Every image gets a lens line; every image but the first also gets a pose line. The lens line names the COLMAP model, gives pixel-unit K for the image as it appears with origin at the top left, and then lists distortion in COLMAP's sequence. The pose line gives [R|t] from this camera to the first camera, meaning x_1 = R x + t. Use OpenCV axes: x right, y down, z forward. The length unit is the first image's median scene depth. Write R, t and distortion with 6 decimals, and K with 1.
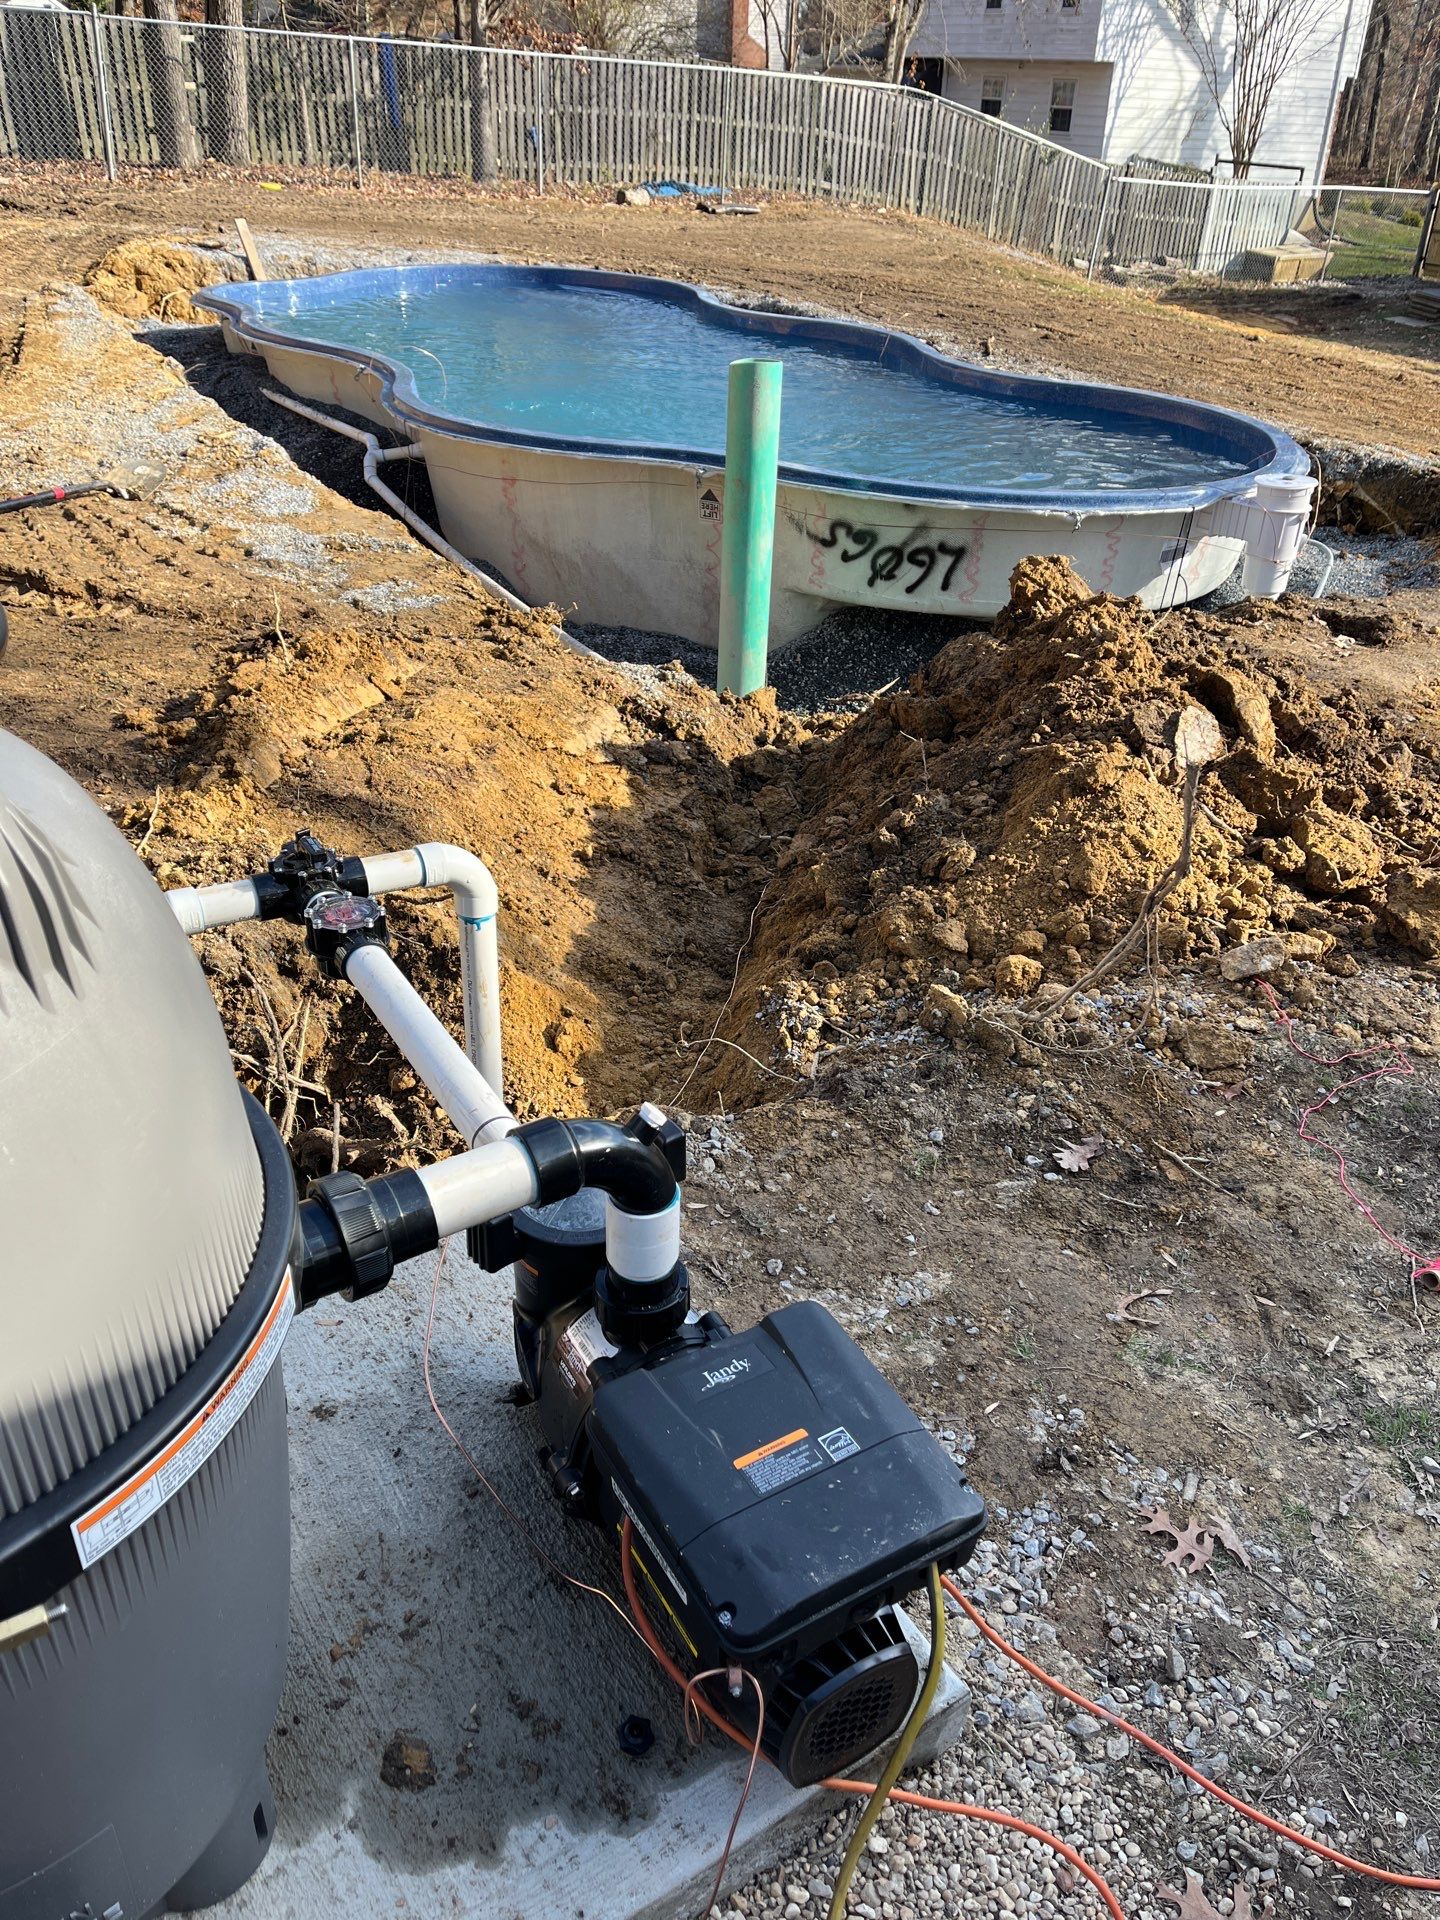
lens RADIAL K [[1352.1, 0, 720.0], [0, 1352.1, 960.0], [0, 0, 1]] dist [0.004383, -0.056182]
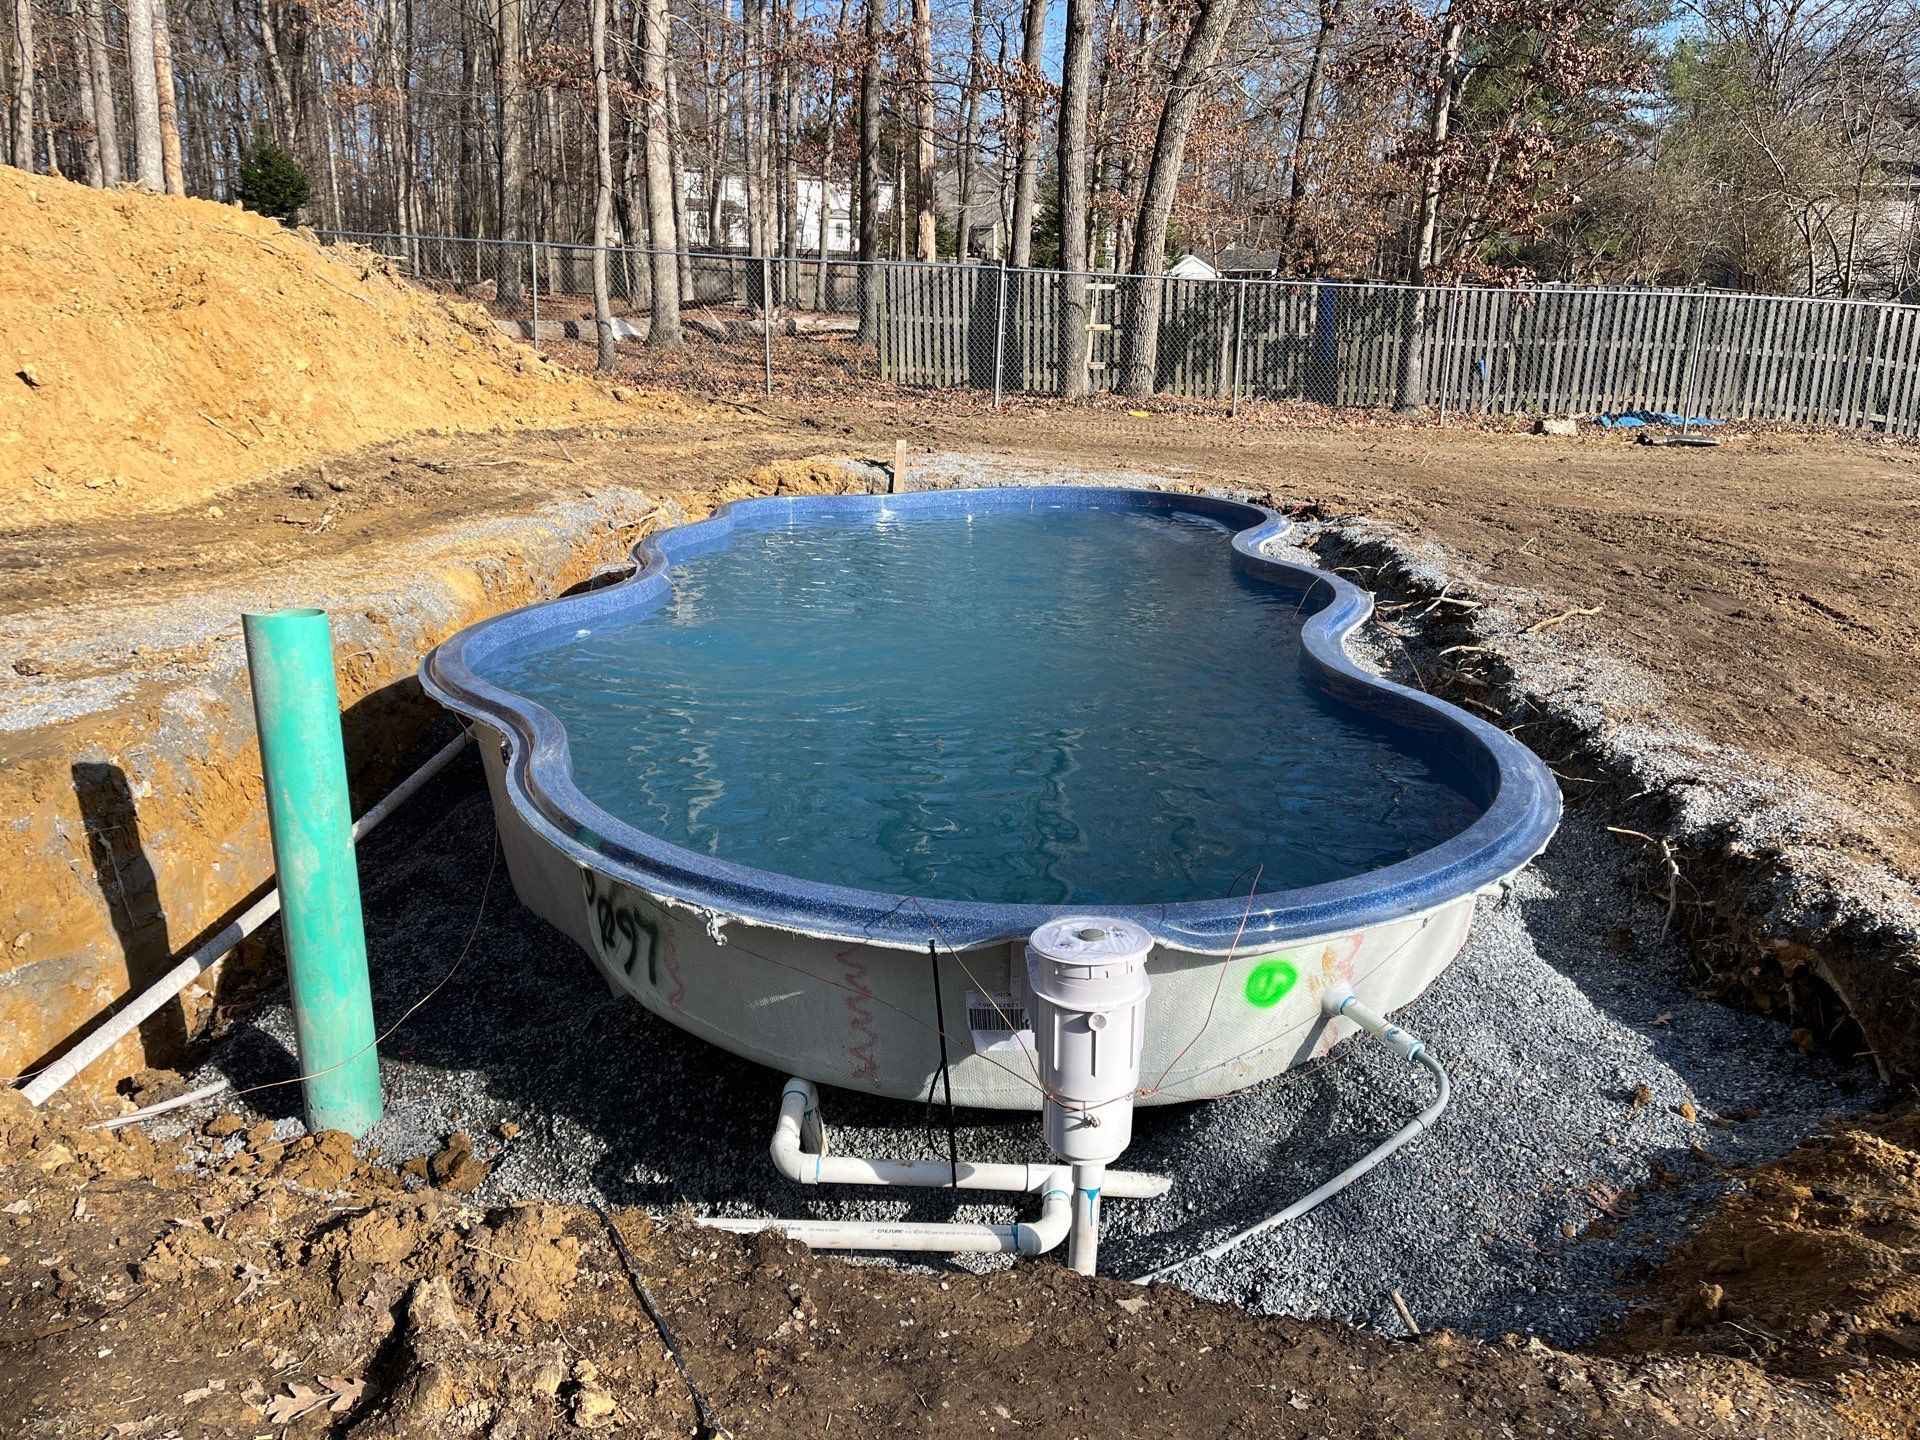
lens RADIAL K [[1352.1, 0, 960.0], [0, 1352.1, 720.0], [0, 0, 1]] dist [0.004383, -0.056182]
pose [[0.792382, 0.126467, -0.596772, 0.179687], [-0.300502, 0.932267, -0.201436, -0.087635], [0.530876, 0.338945, 0.776715, 0.162615]]
